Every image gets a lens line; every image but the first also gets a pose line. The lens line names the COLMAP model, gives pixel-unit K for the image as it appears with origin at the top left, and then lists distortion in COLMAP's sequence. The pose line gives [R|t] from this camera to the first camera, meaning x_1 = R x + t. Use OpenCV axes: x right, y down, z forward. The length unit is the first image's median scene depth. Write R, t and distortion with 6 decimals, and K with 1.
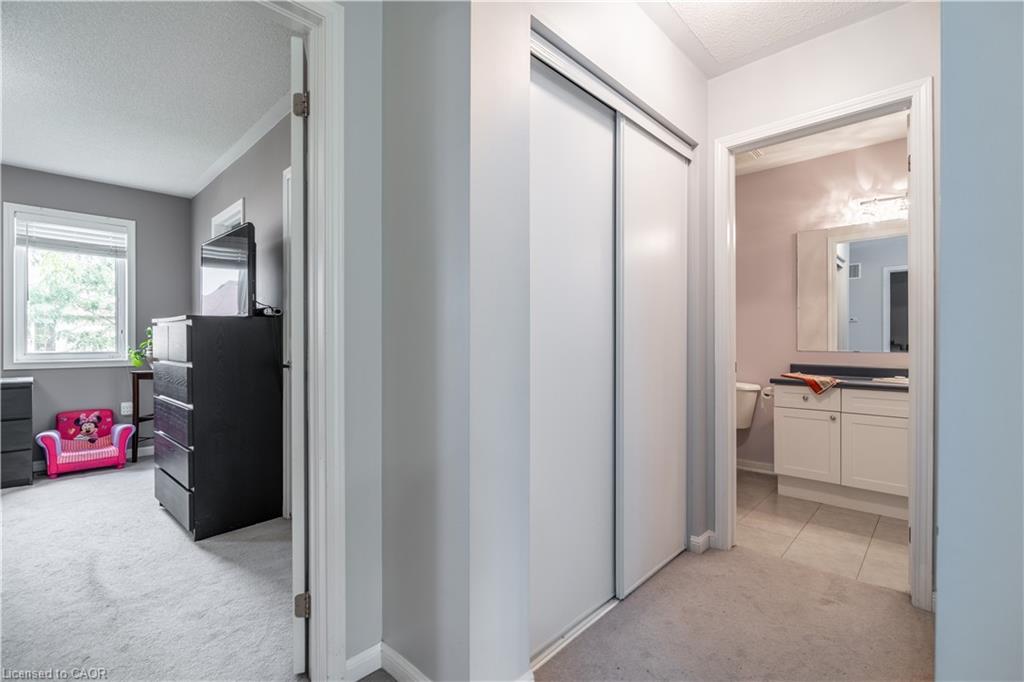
lens RADIAL K [[465.6, 0, 513.8], [0, 465.6, 338.5], [0, 0, 1]] dist [-0.005732, -0.000746]
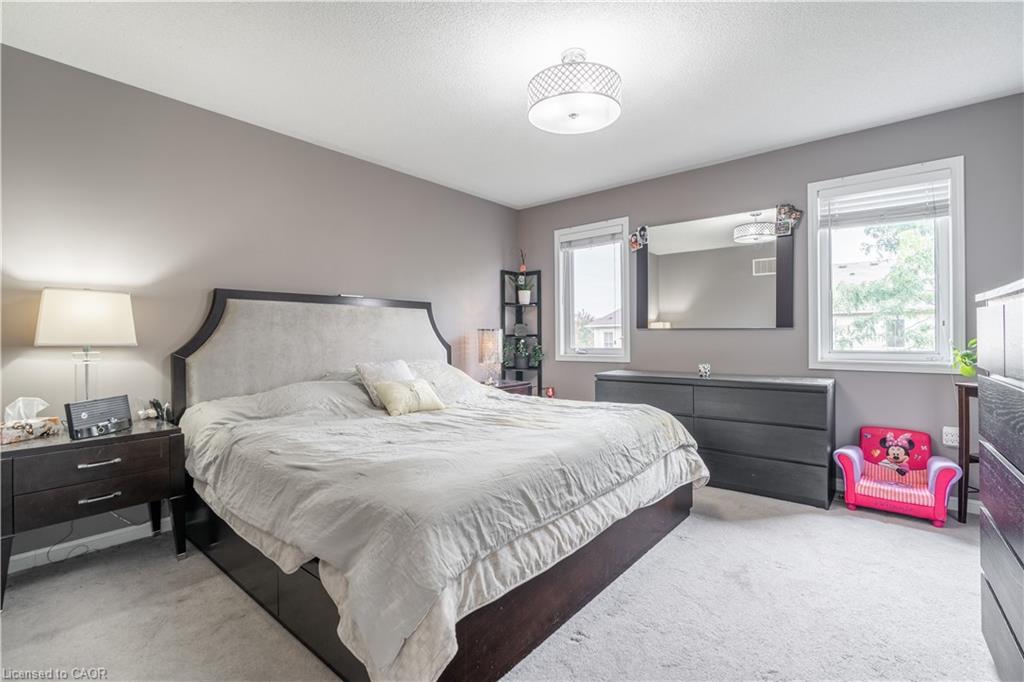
lens RADIAL K [[465.6, 0, 513.8], [0, 465.6, 338.5], [0, 0, 1]] dist [-0.005732, -0.000746]
pose [[0.078432, 0.001155, -0.996919, -0.222225], [0.006732, 0.999976, 0.001688, 0.002821], [0.996897, -0.006844, 0.078423, 0.326295]]
